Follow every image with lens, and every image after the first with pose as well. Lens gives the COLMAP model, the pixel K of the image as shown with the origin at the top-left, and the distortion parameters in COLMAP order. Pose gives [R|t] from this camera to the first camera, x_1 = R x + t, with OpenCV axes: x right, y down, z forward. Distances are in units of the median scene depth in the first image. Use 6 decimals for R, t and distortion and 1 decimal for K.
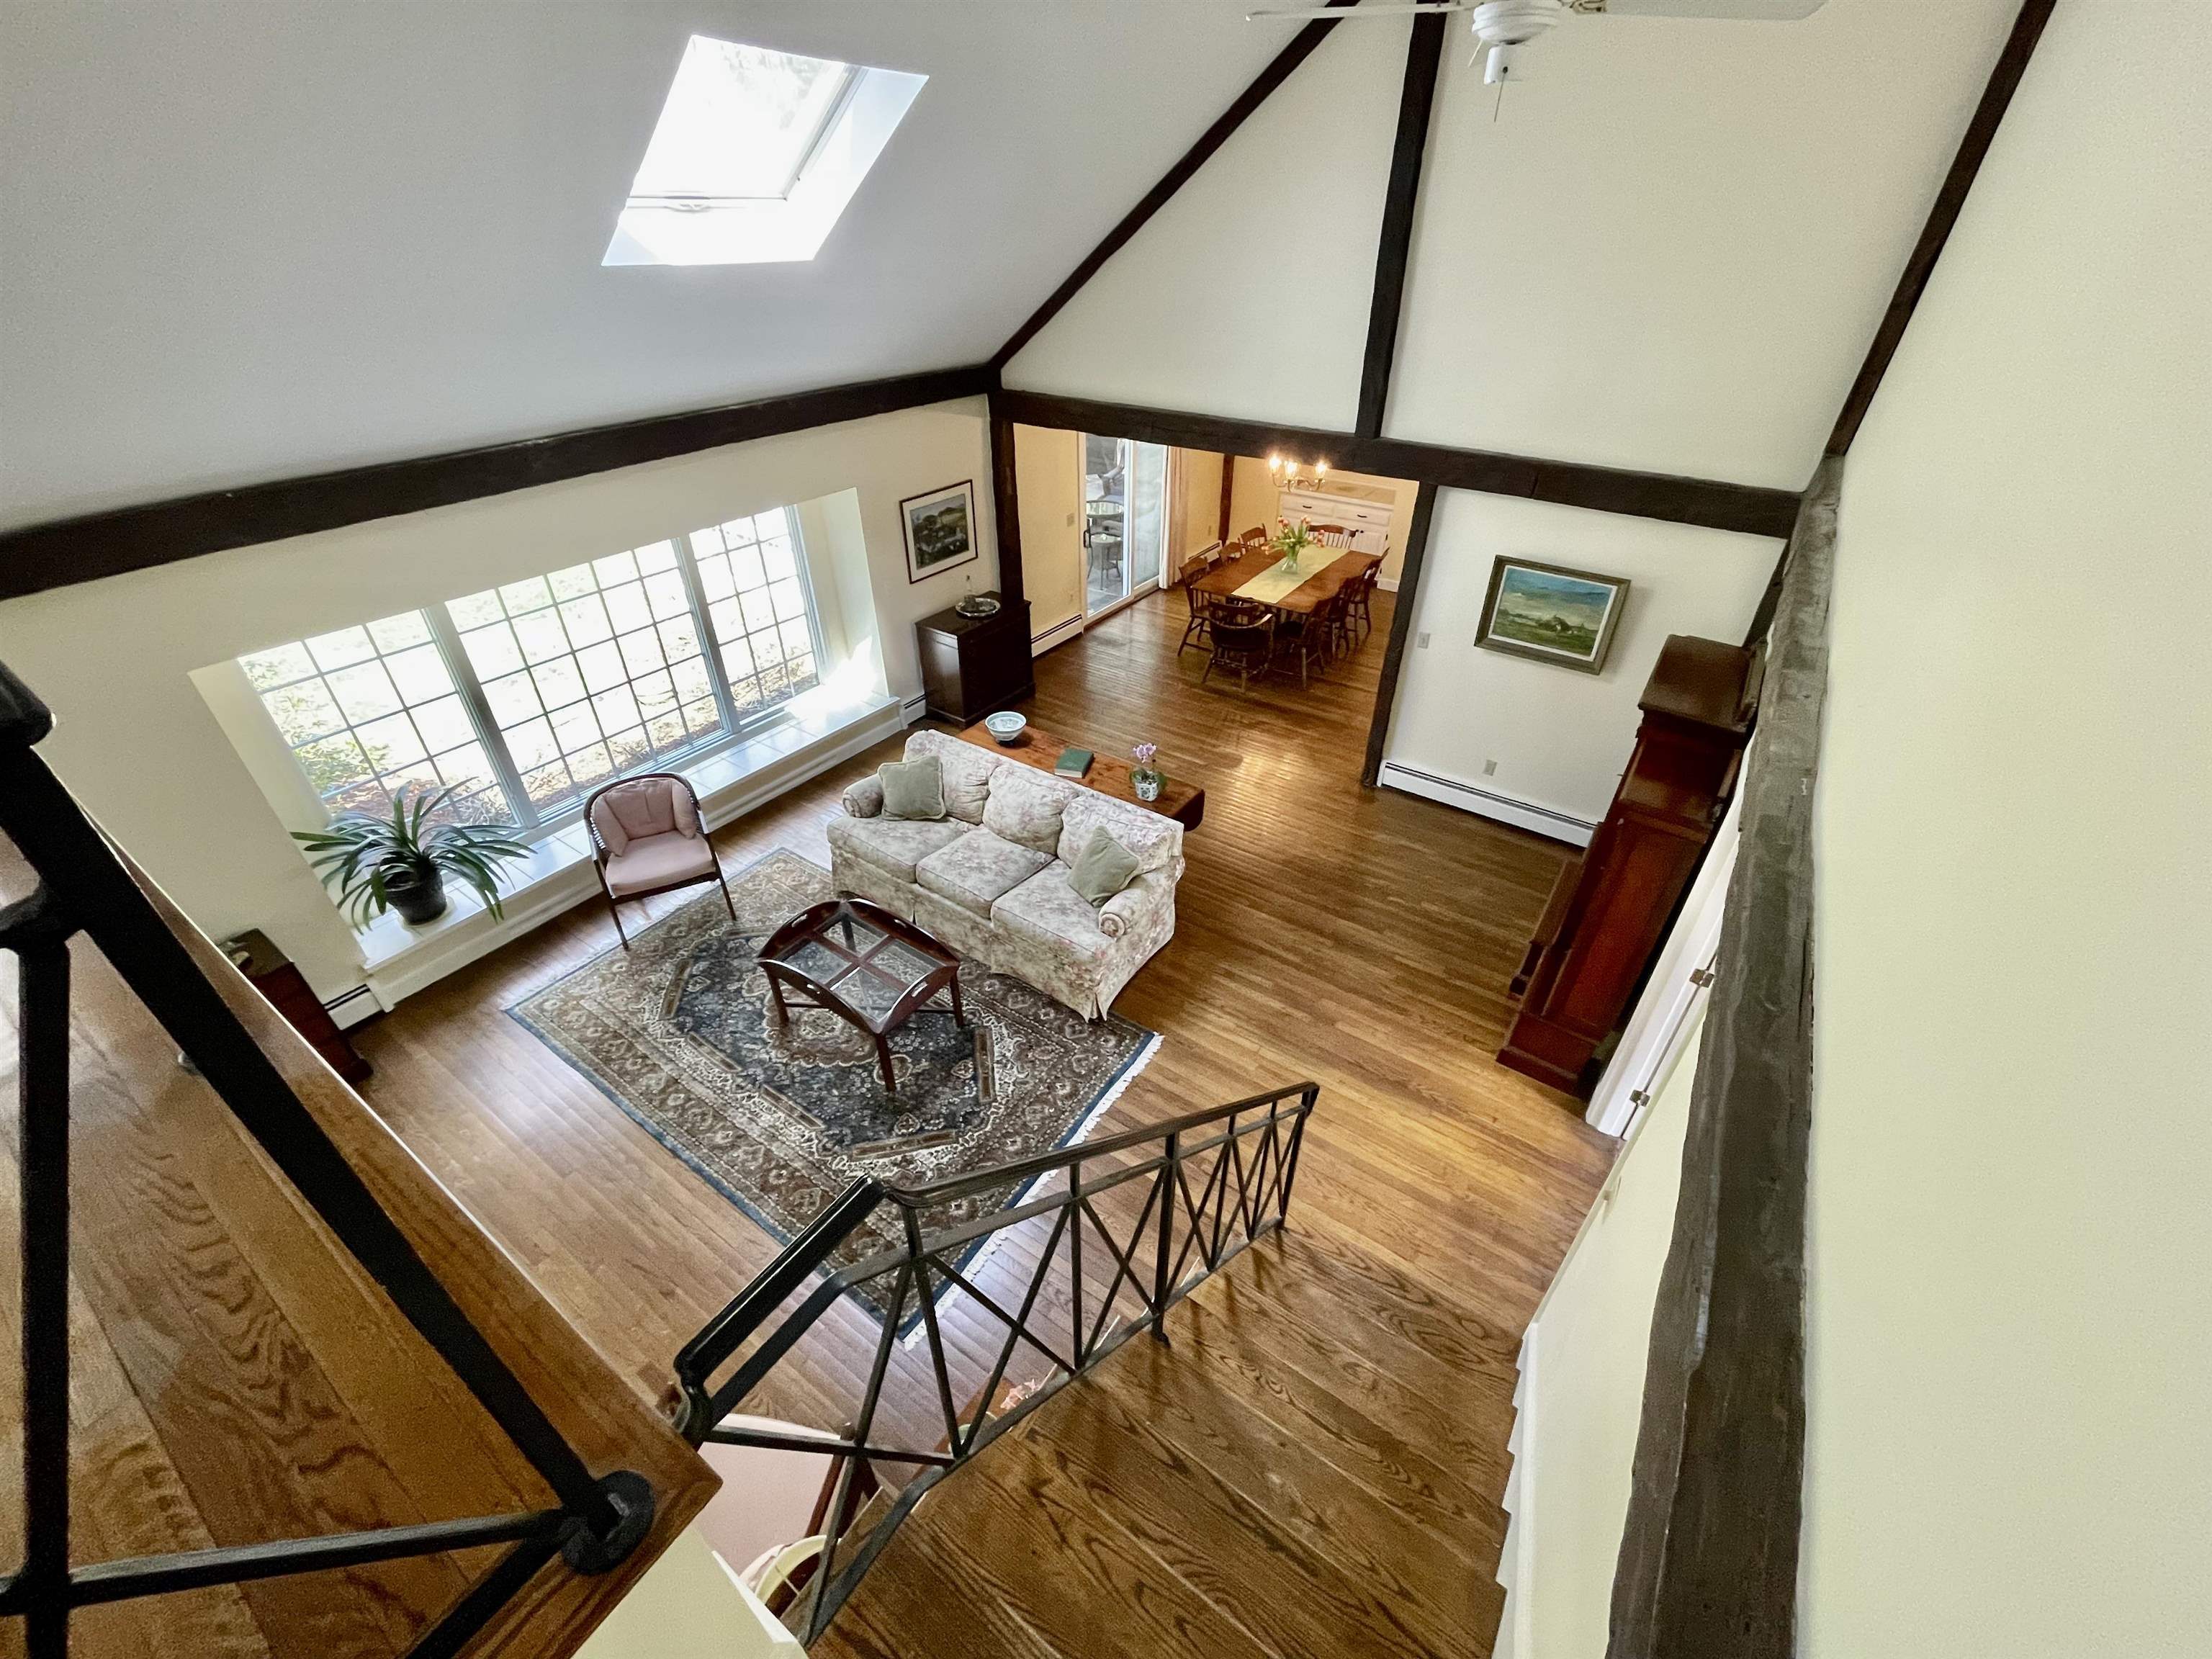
lens RADIAL K [[908.8, 0, 1104.9], [0, 908.8, 834.0], [0, 0, 1]] dist [-0.006567, 0.004066]
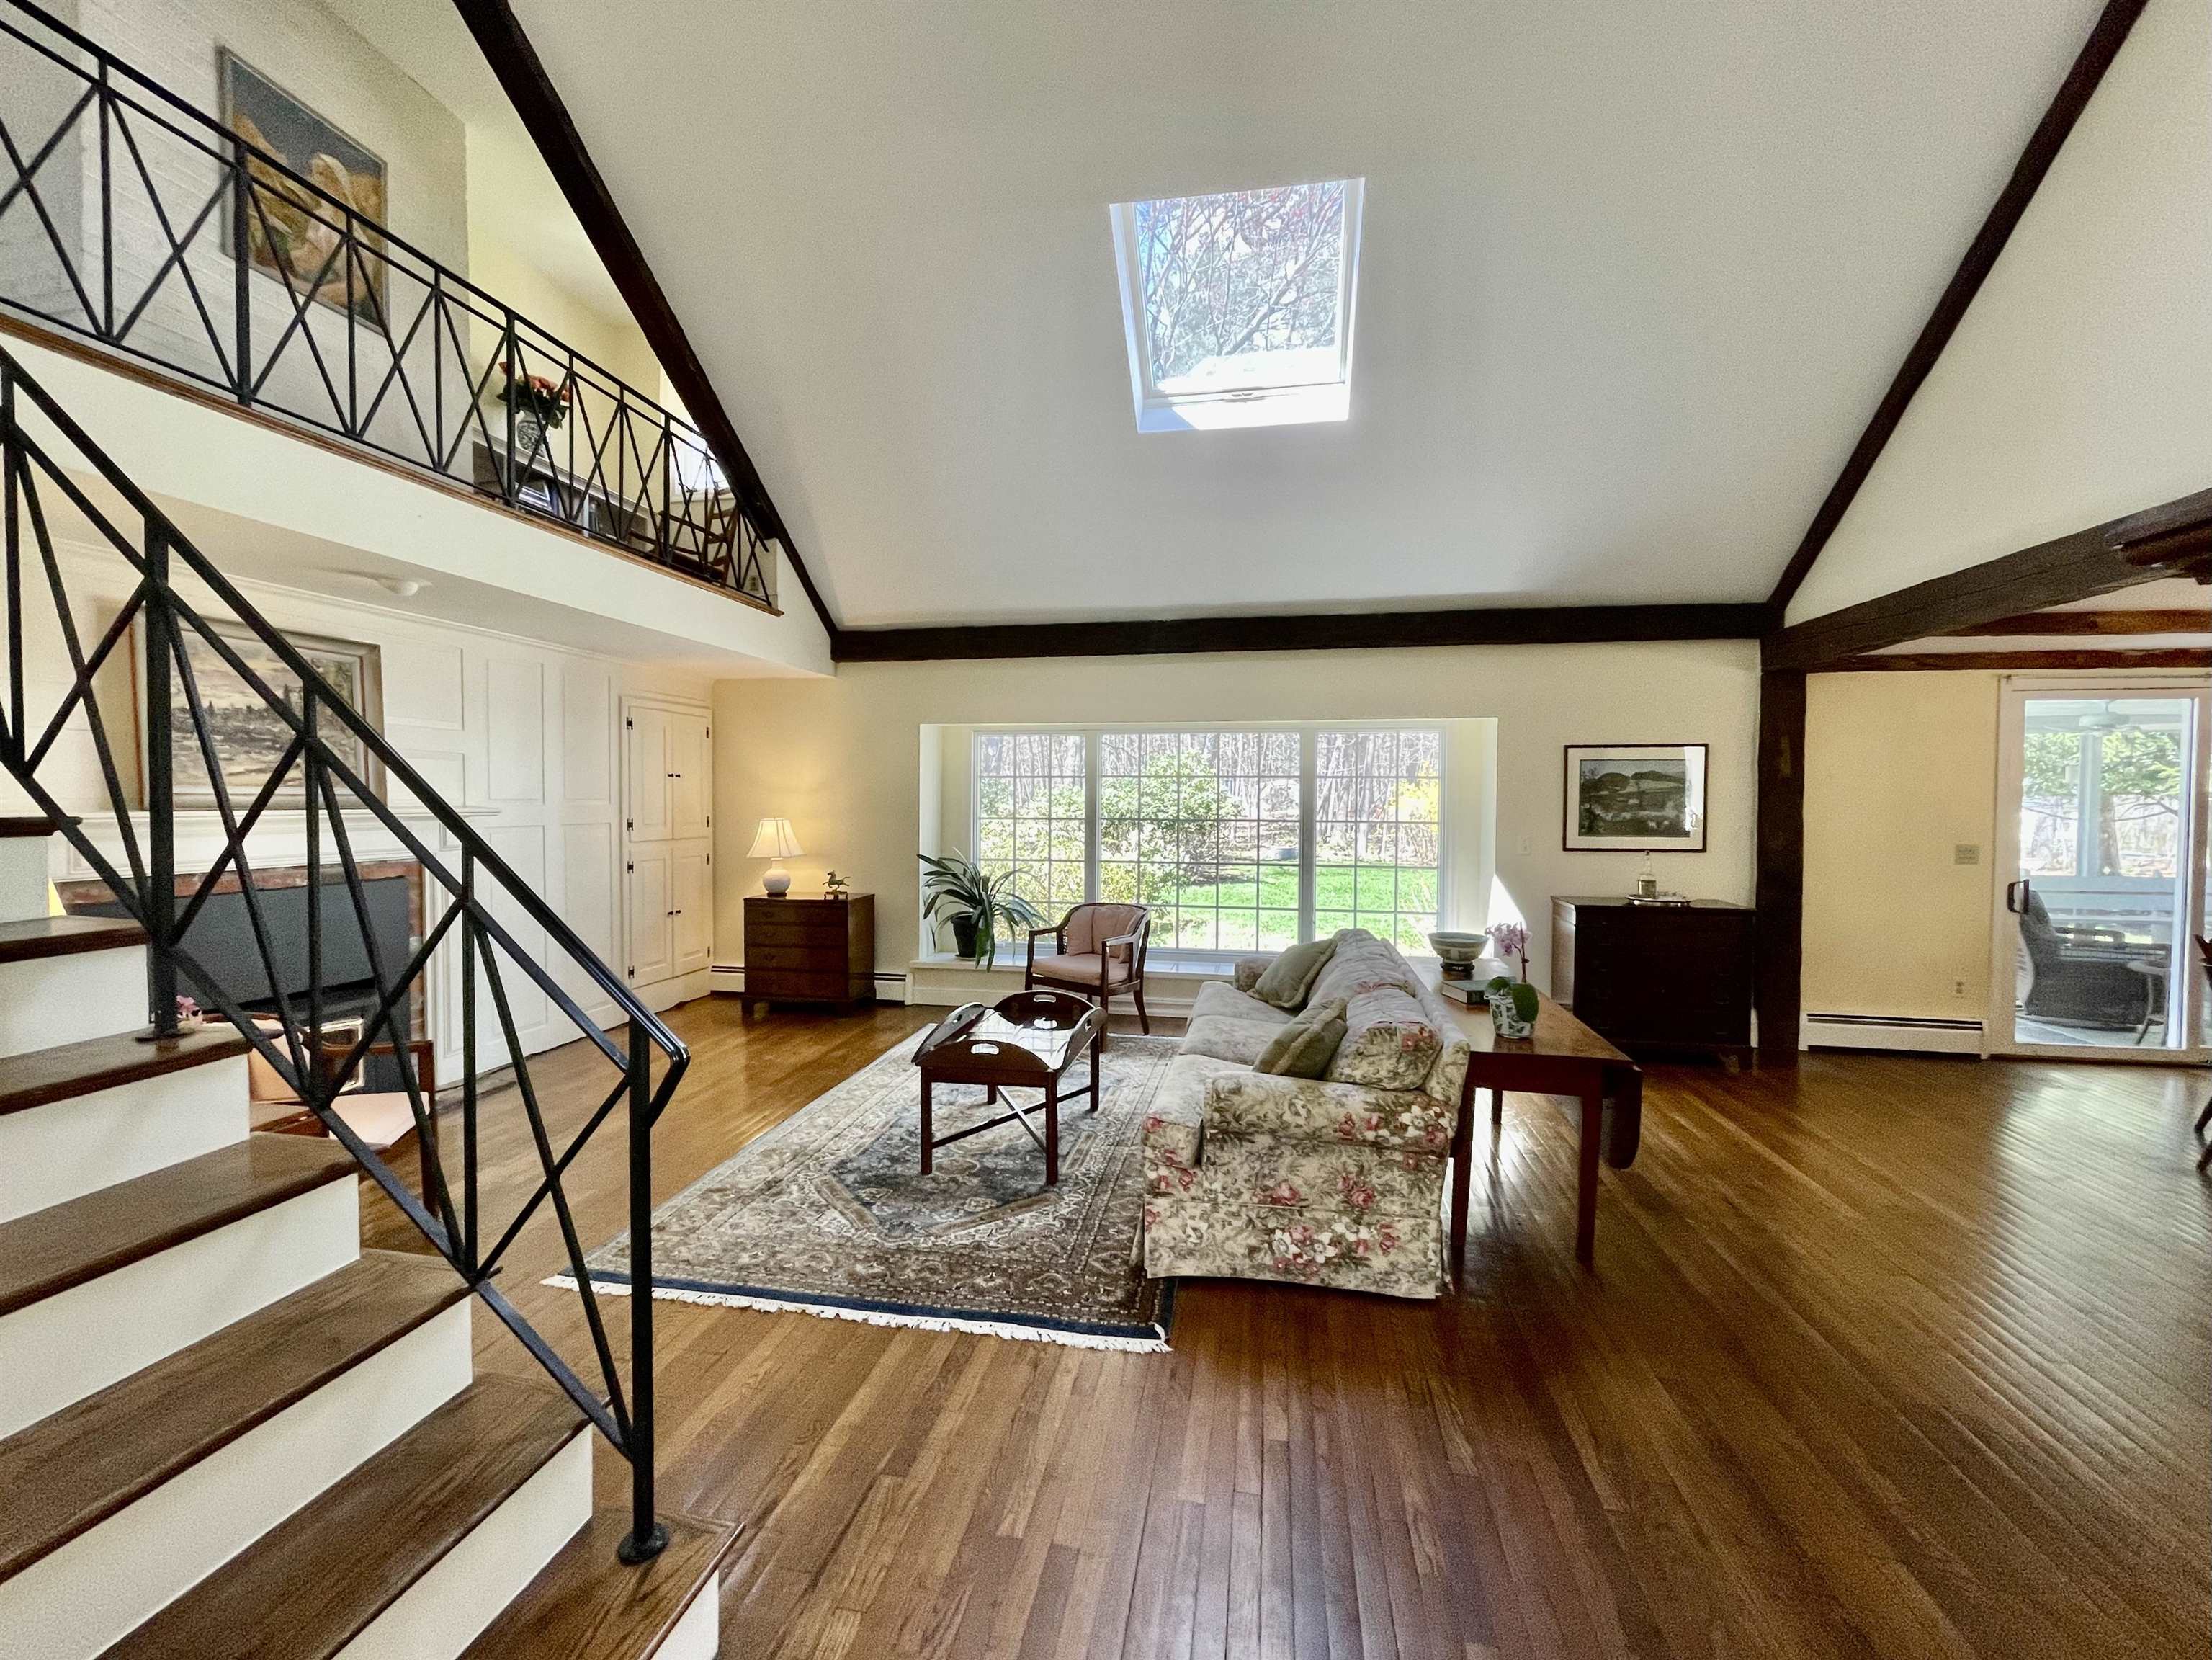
lens RADIAL K [[909.0, 0, 1086.5], [0, 909.0, 824.0], [0, 0, 1]] dist [-0.006567, 0.004066]
pose [[0.391999, 0.030183, -0.919470, 0.439558], [-0.531290, 0.823371, -0.199478, 0.096618], [0.751044, 0.566701, 0.338797, 0.559749]]
